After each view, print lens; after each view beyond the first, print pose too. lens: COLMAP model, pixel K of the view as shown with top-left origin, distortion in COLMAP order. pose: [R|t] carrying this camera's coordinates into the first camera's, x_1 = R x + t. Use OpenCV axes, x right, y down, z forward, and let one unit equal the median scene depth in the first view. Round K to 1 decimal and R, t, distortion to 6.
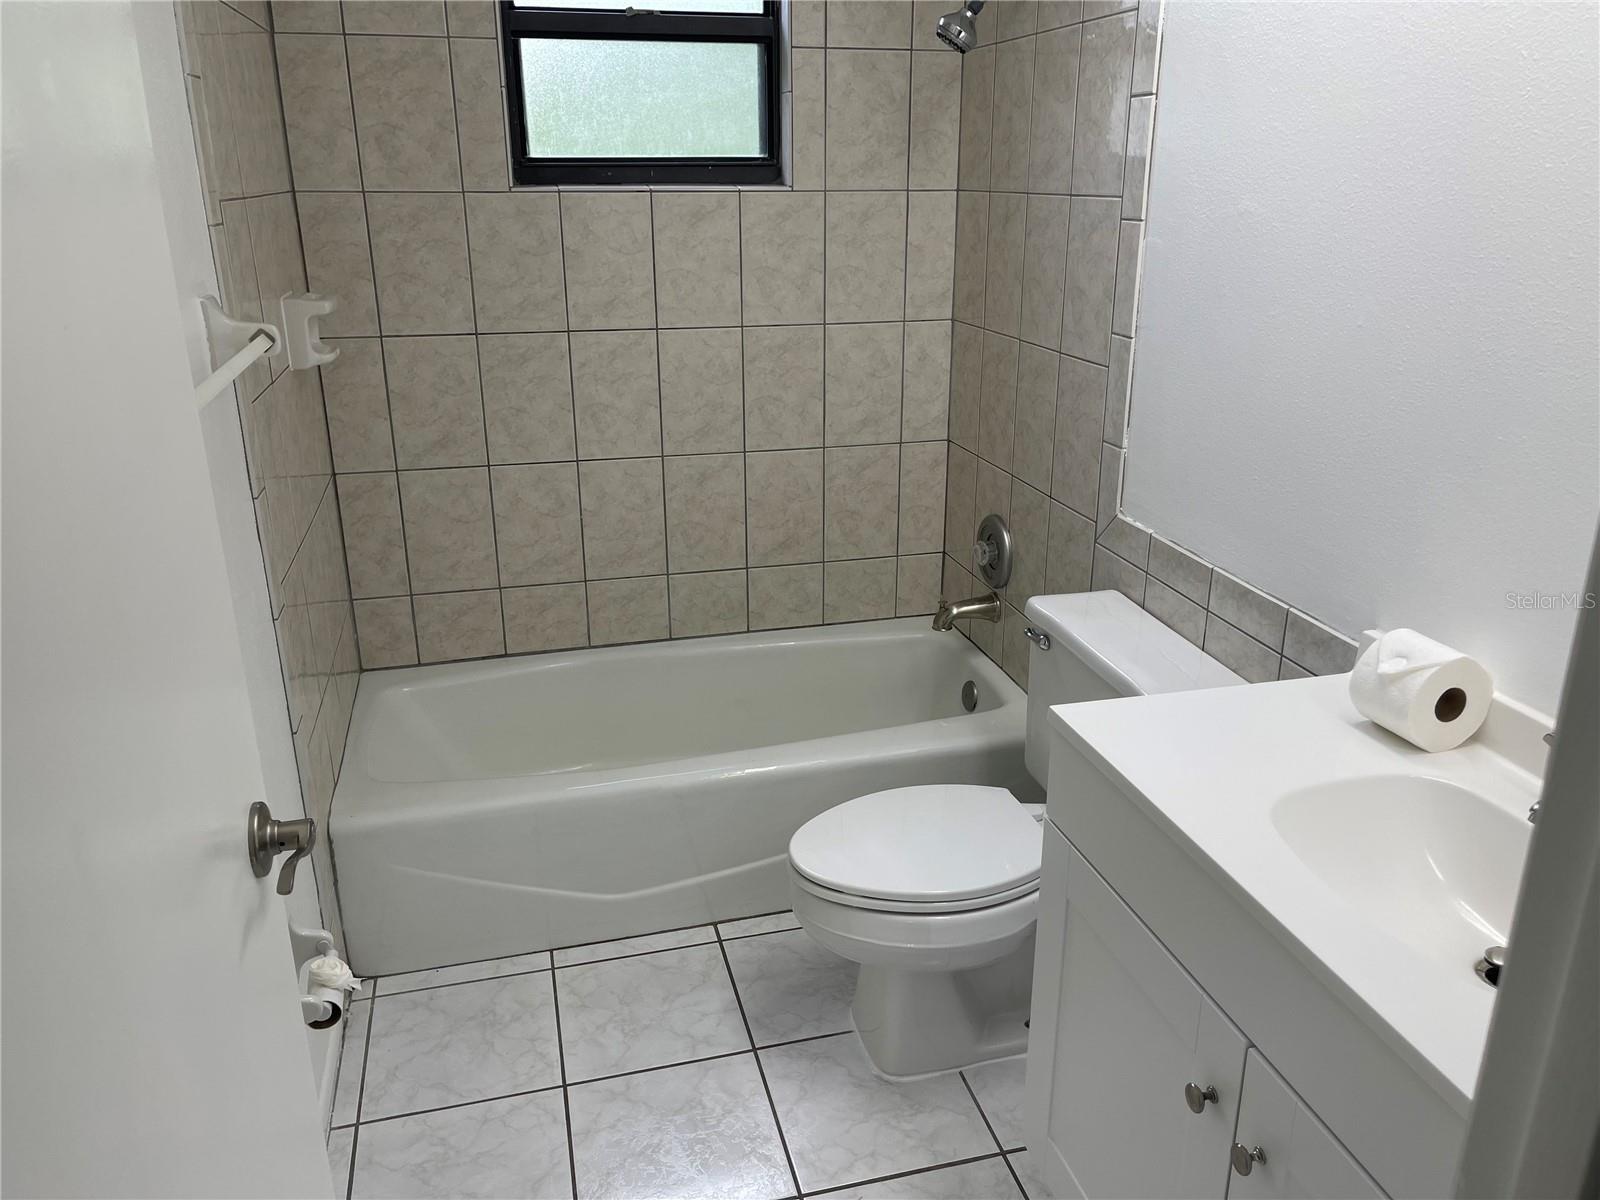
lens RADIAL K [[1205.4, 0, 810.8], [0, 1205.4, 586.5], [0, 0, 1]] dist [0.064485, -0.081224]
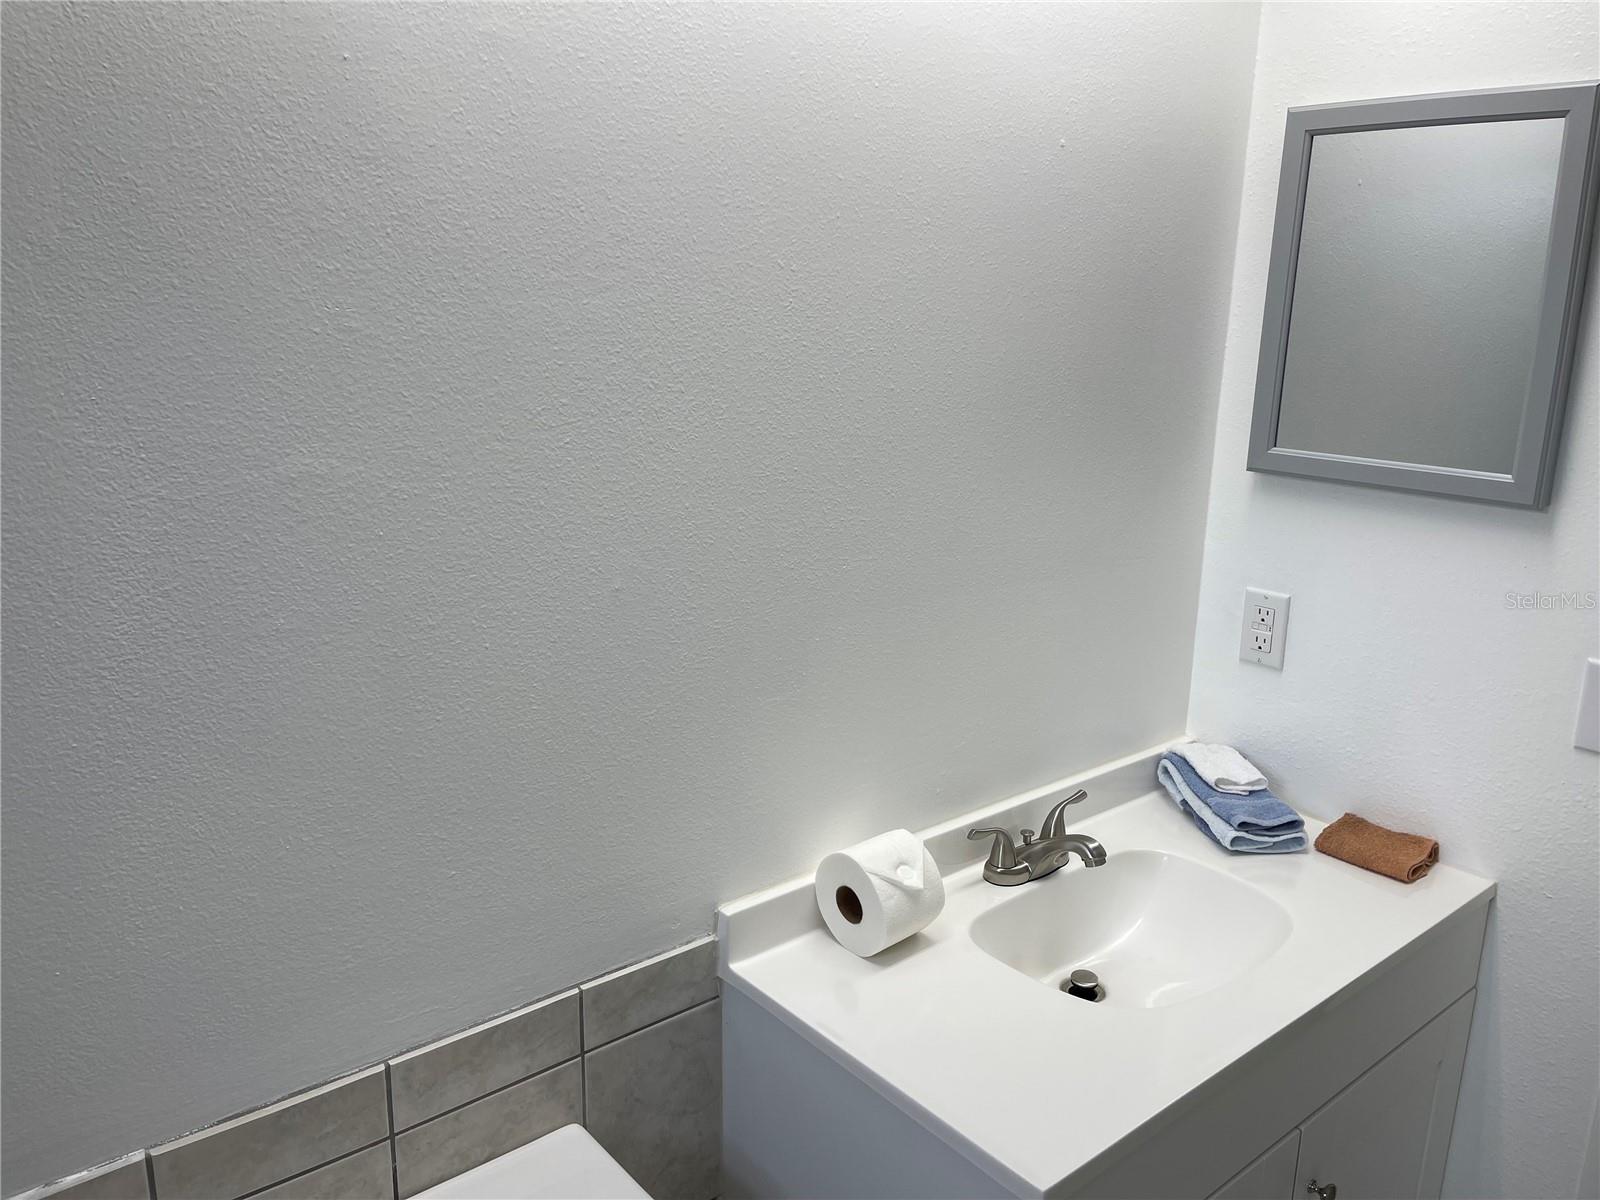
lens RADIAL K [[1205.4, 0, 798.7], [0, 1205.4, 599.4], [0, 0, 1]] dist [0.064485, -0.081224]
pose [[-0.418978, -0.225651, 0.879511, -0.248514], [0.282927, 0.887961, 0.362598, -0.445055], [-0.862792, 0.400758, -0.308193, 1.132618]]
